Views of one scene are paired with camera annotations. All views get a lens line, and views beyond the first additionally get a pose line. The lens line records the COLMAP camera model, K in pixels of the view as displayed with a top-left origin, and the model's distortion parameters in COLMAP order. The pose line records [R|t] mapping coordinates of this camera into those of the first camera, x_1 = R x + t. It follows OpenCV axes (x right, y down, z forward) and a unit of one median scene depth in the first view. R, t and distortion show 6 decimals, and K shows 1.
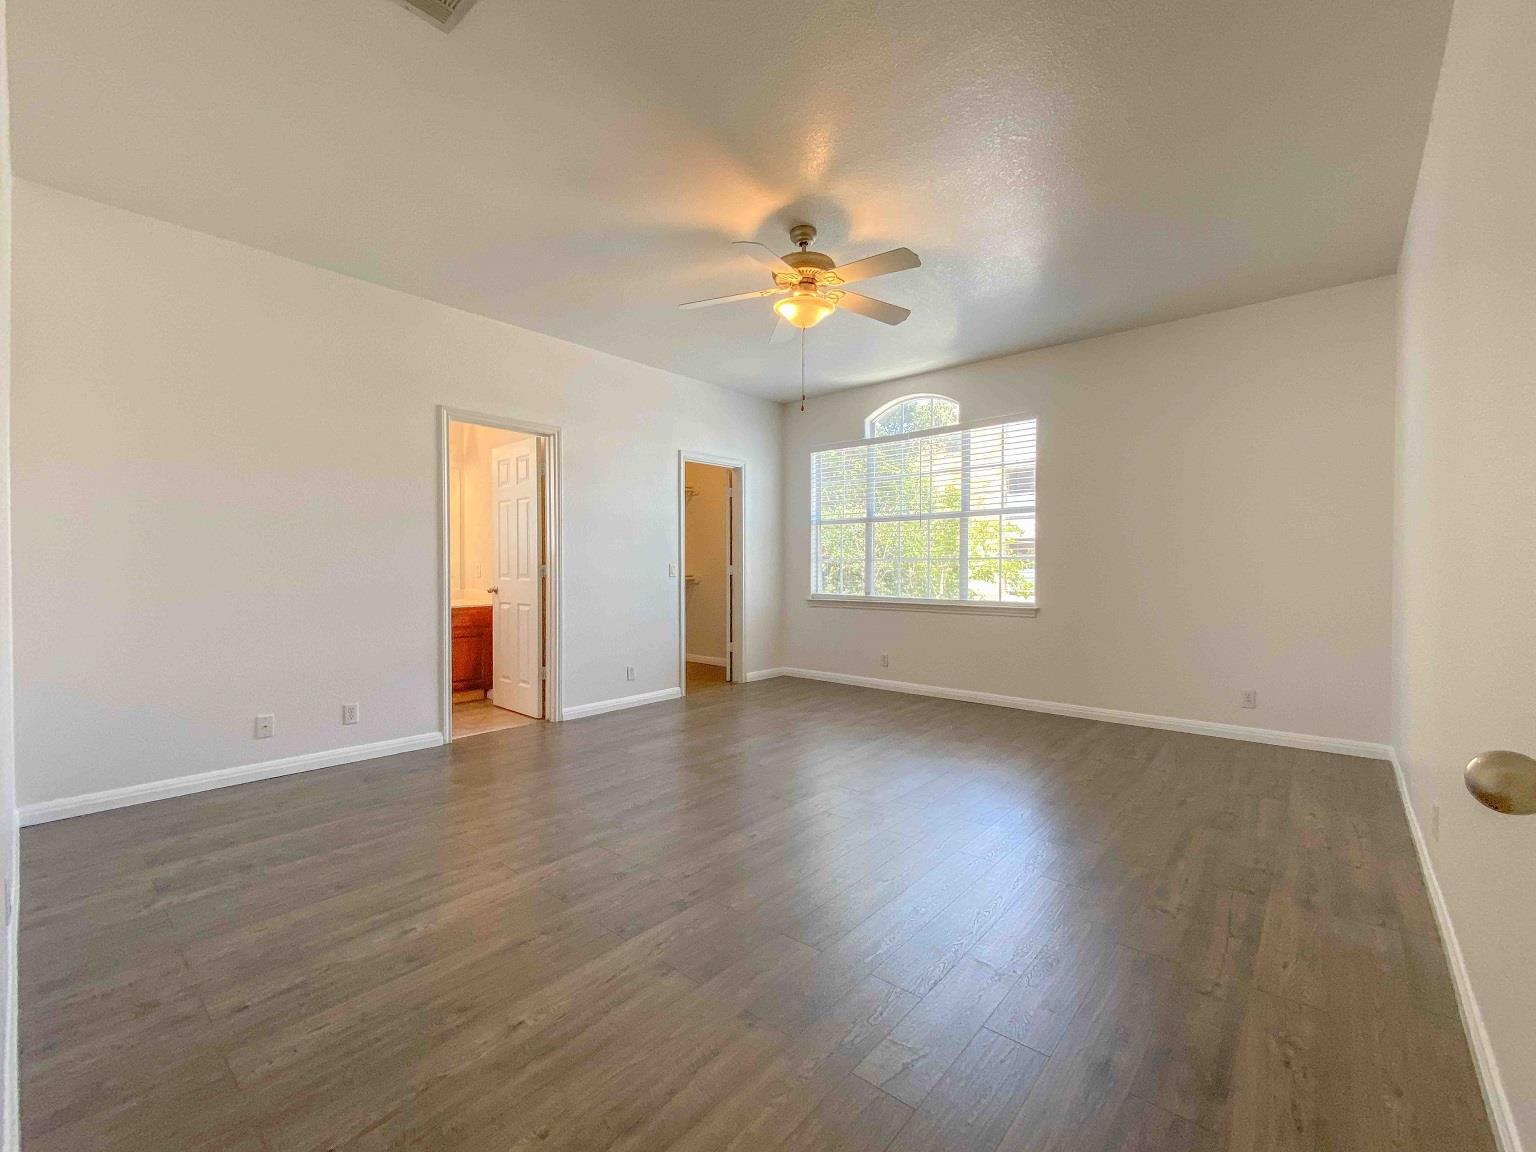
lens RADIAL K [[634.9, 0, 784.8], [0, 634.9, 573.0], [0, 0, 1]] dist [0.008108, -0.000350]
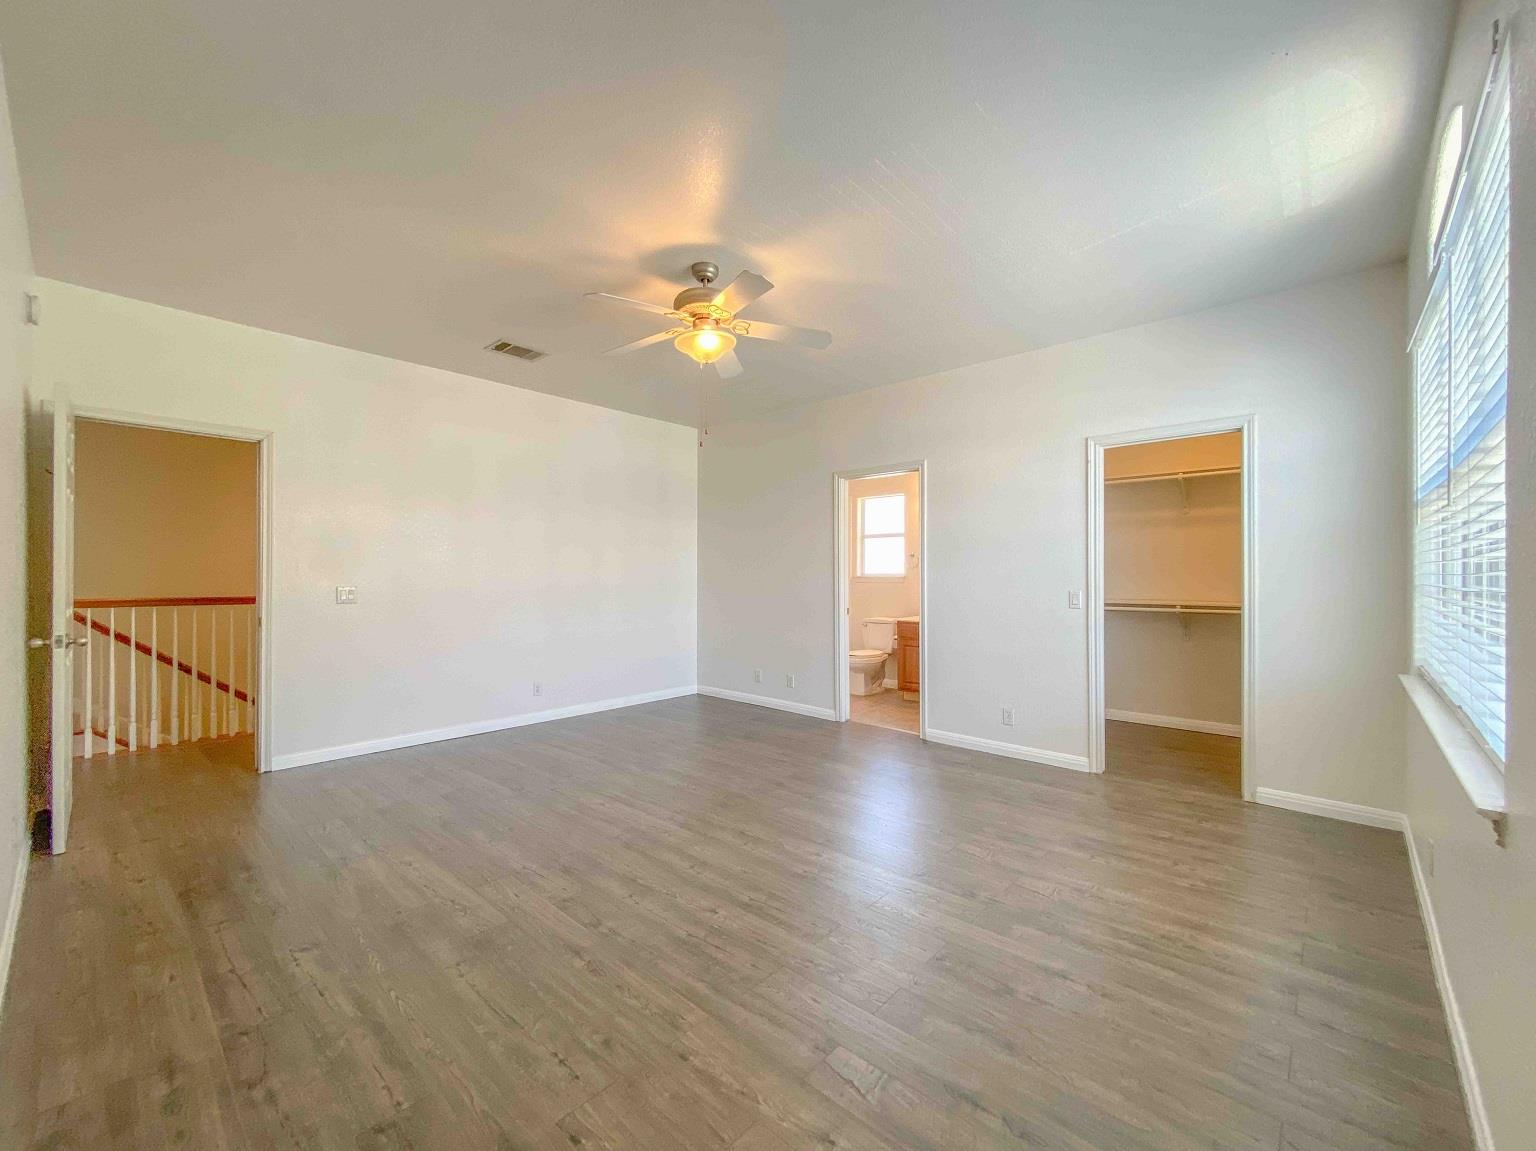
lens RADIAL K [[646.0, 0, 781.4], [0, 646.0, 576.1], [0, 0, 1]] dist [0.004728, -0.001116]
pose [[-0.038599, -0.003653, -0.999248, 1.534738], [-0.008955, 0.999954, -0.003310, -0.063754], [0.999215, 0.008821, -0.038630, 1.722231]]
